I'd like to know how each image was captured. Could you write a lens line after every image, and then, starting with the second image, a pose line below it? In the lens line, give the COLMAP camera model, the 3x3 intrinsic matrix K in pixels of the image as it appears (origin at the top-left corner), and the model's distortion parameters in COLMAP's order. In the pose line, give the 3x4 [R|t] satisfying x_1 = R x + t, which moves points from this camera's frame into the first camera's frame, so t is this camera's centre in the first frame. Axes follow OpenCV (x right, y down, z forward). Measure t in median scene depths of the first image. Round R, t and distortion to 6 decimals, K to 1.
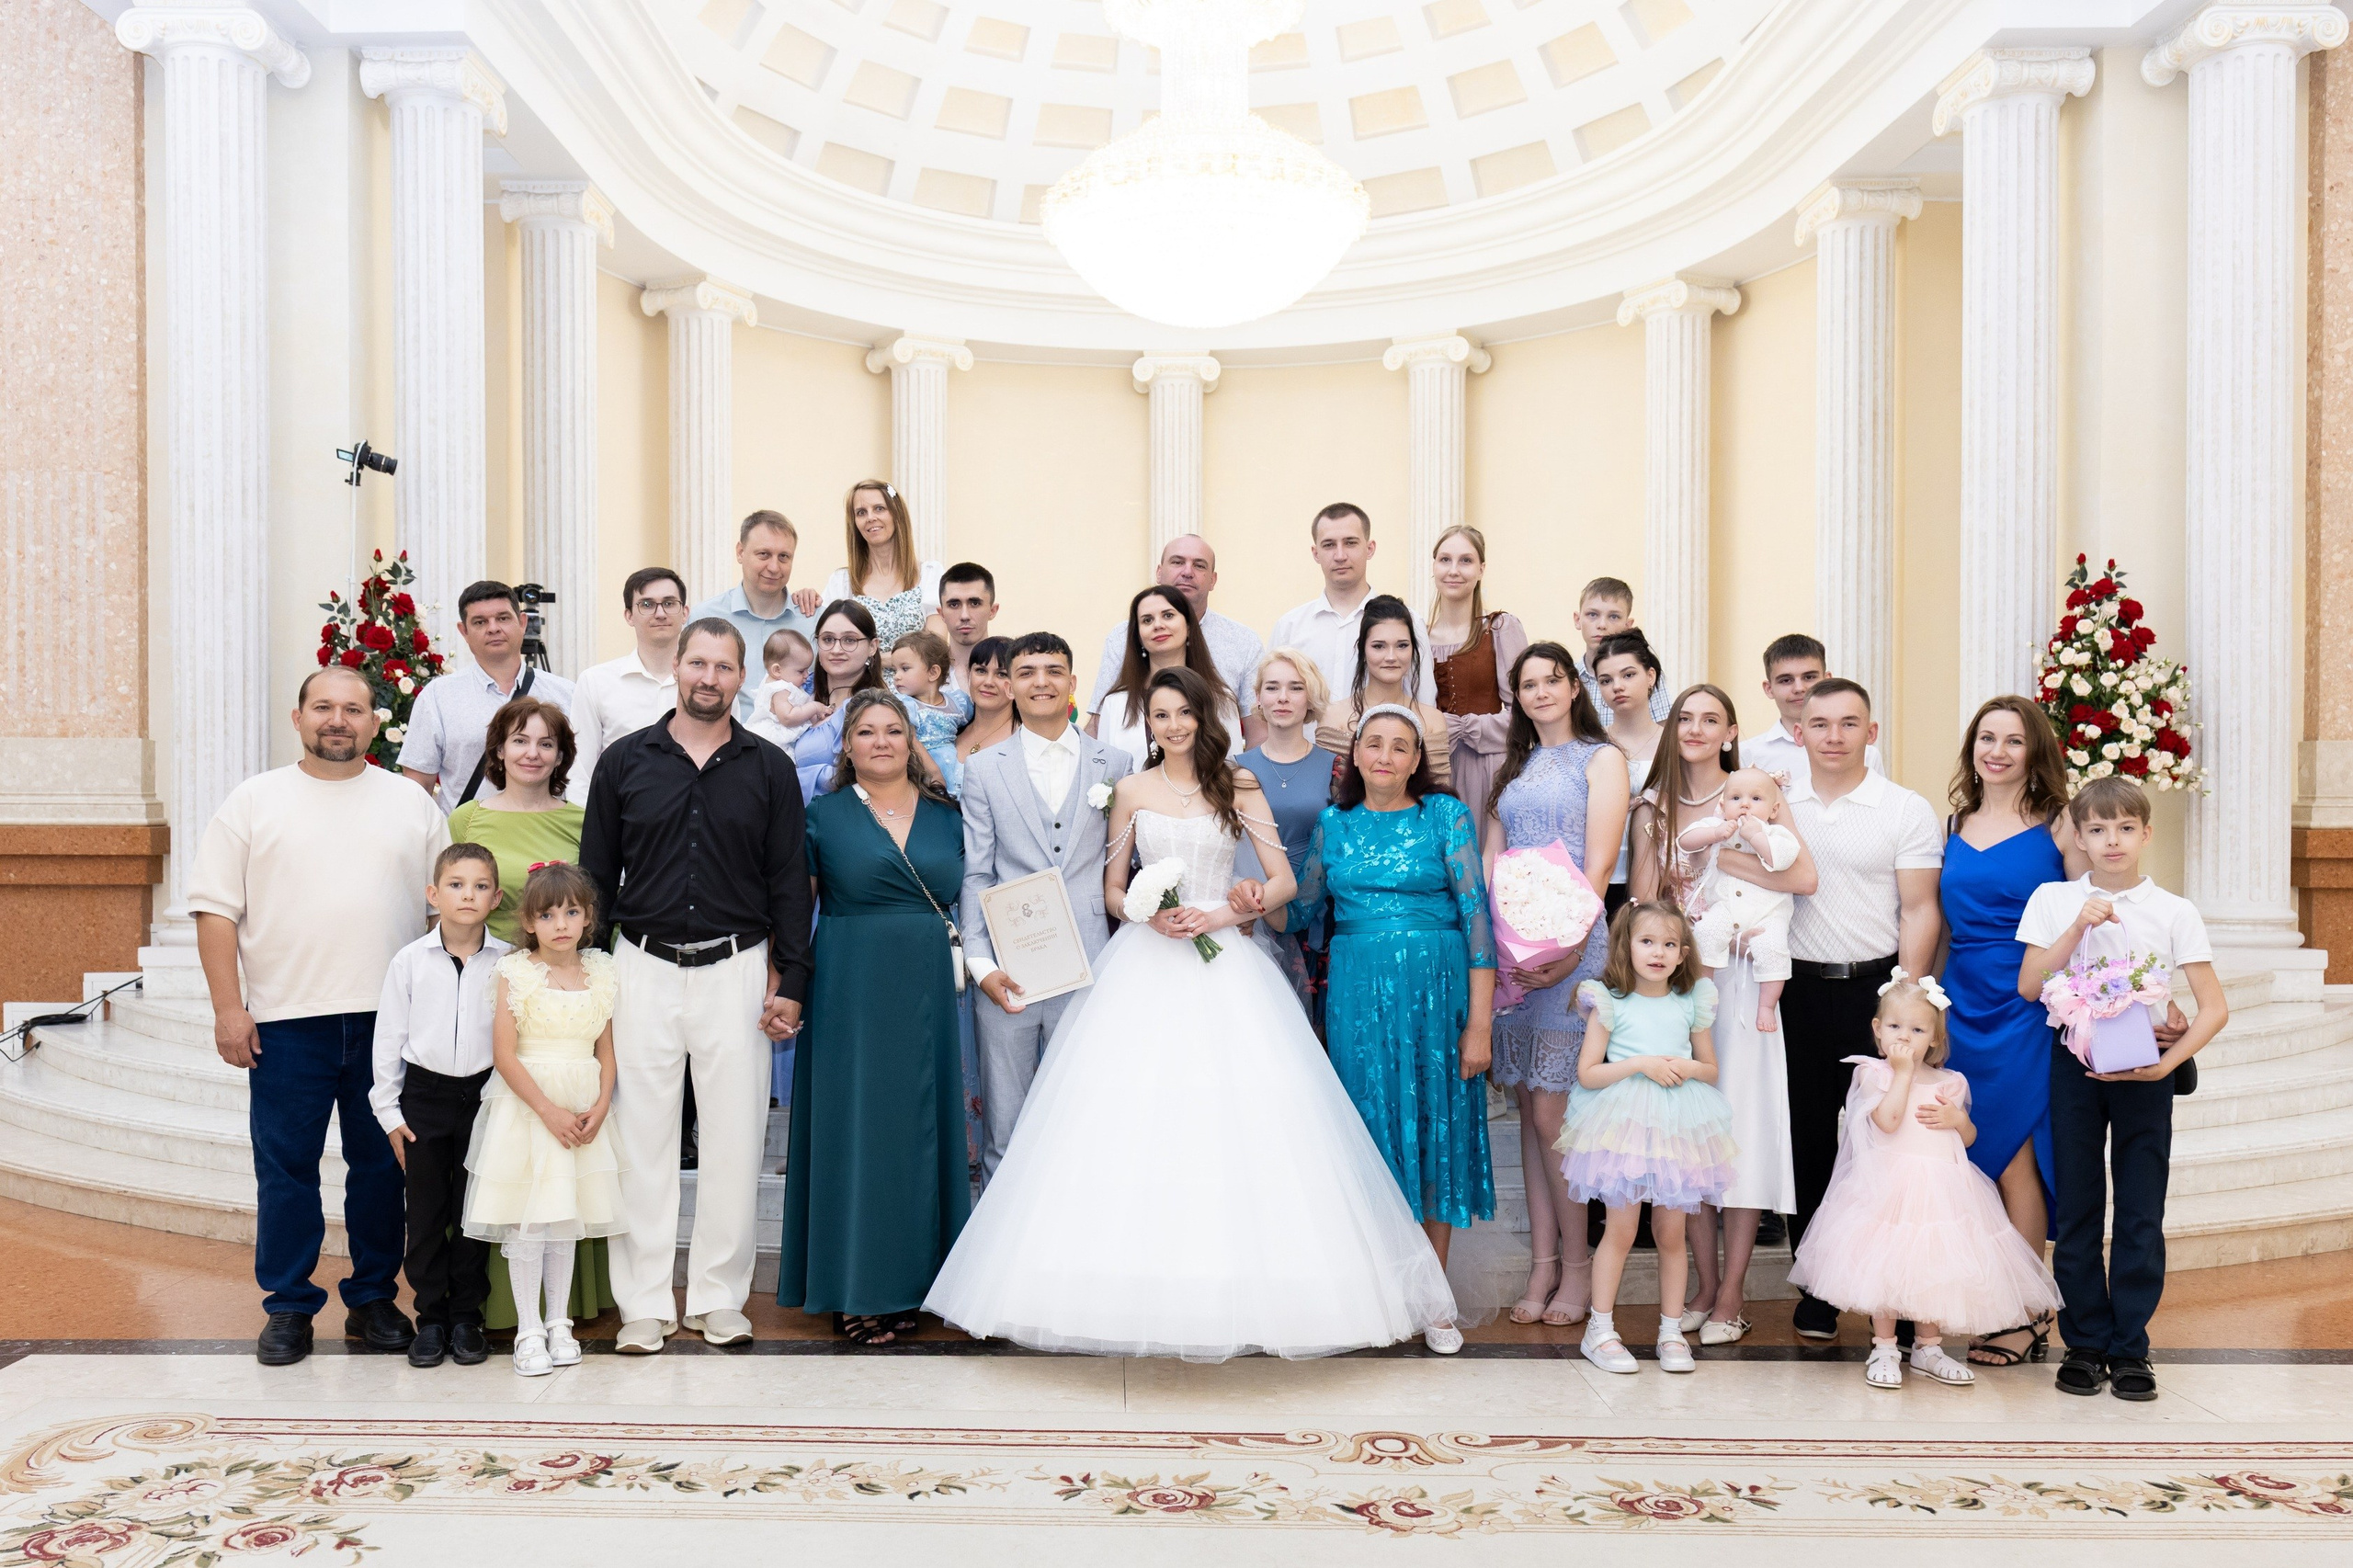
lens RADIAL K [[1900.3, 0, 1185.0], [0, 1900.3, 797.2], [0, 0, 1]] dist [0.011438, 0.003916]
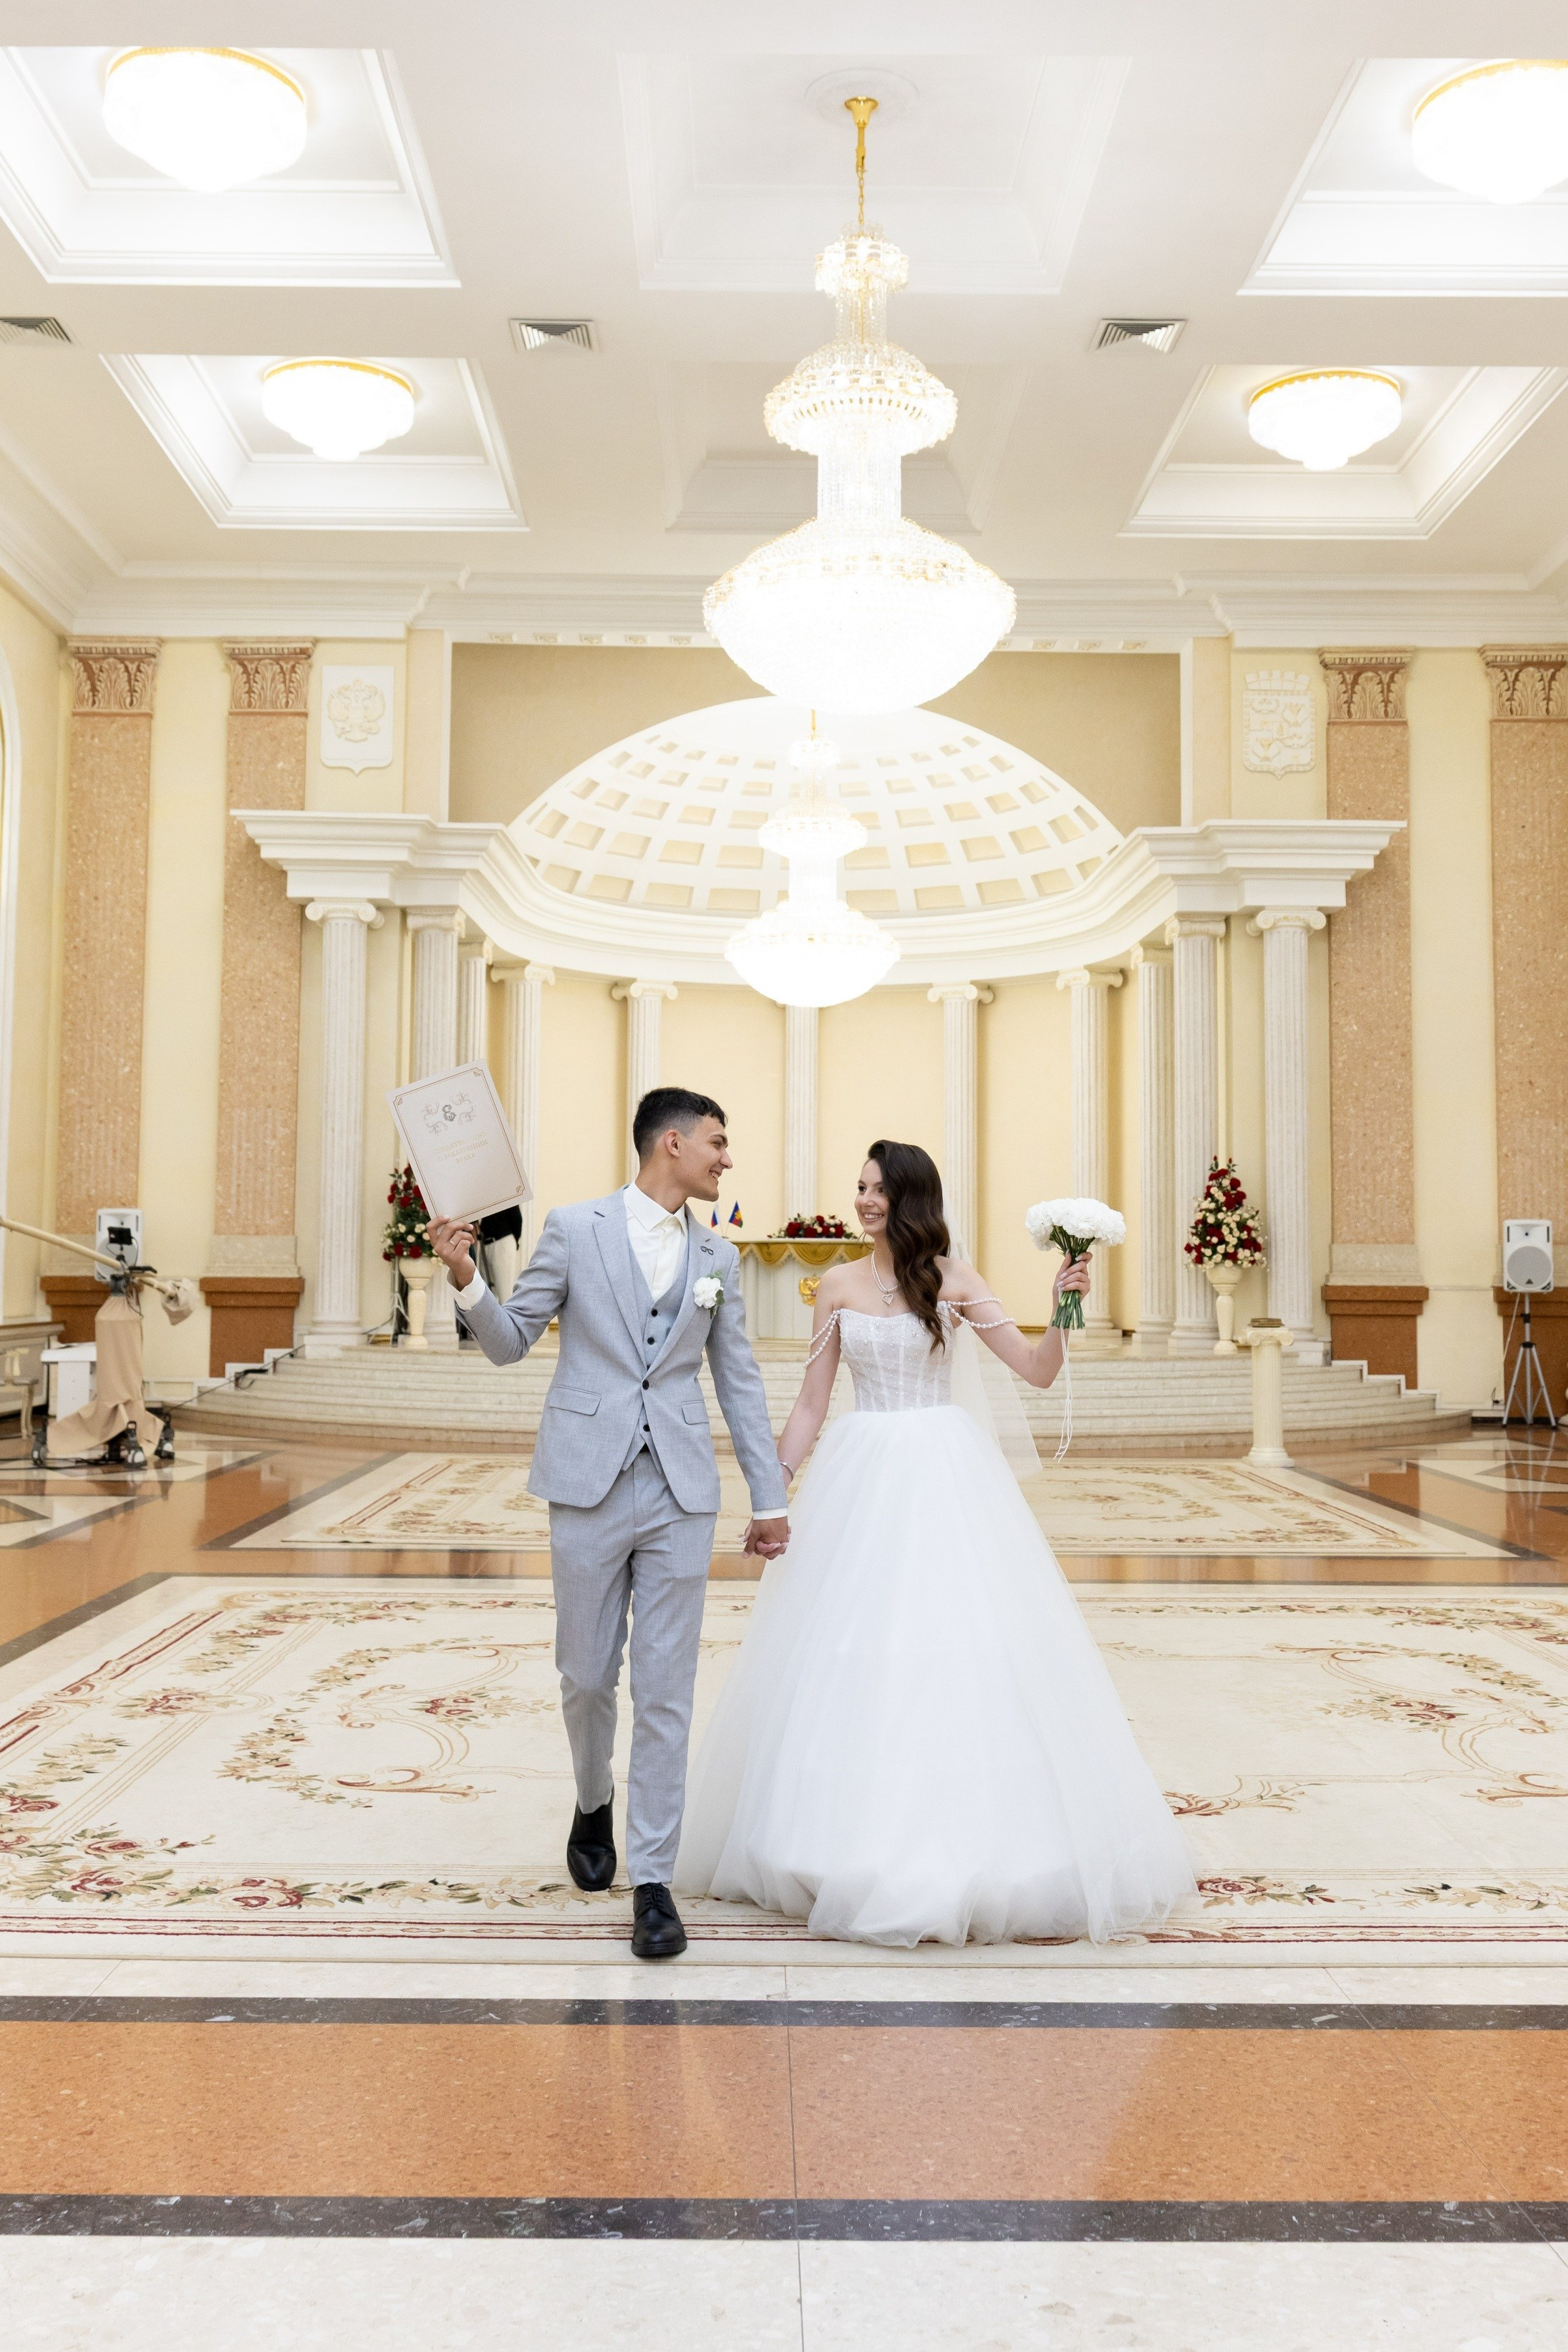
lens RADIAL K [[2174.1, 0, 780.3], [0, 2174.1, 1164.1], [0, 0, 1]] dist [0.010258, 0.000000]
pose [[0.999537, 0.004285, -0.030129, 0.053032], [-0.005323, 0.999392, -0.034457, -0.029947], [0.029963, 0.034601, 0.998952, -1.351811]]
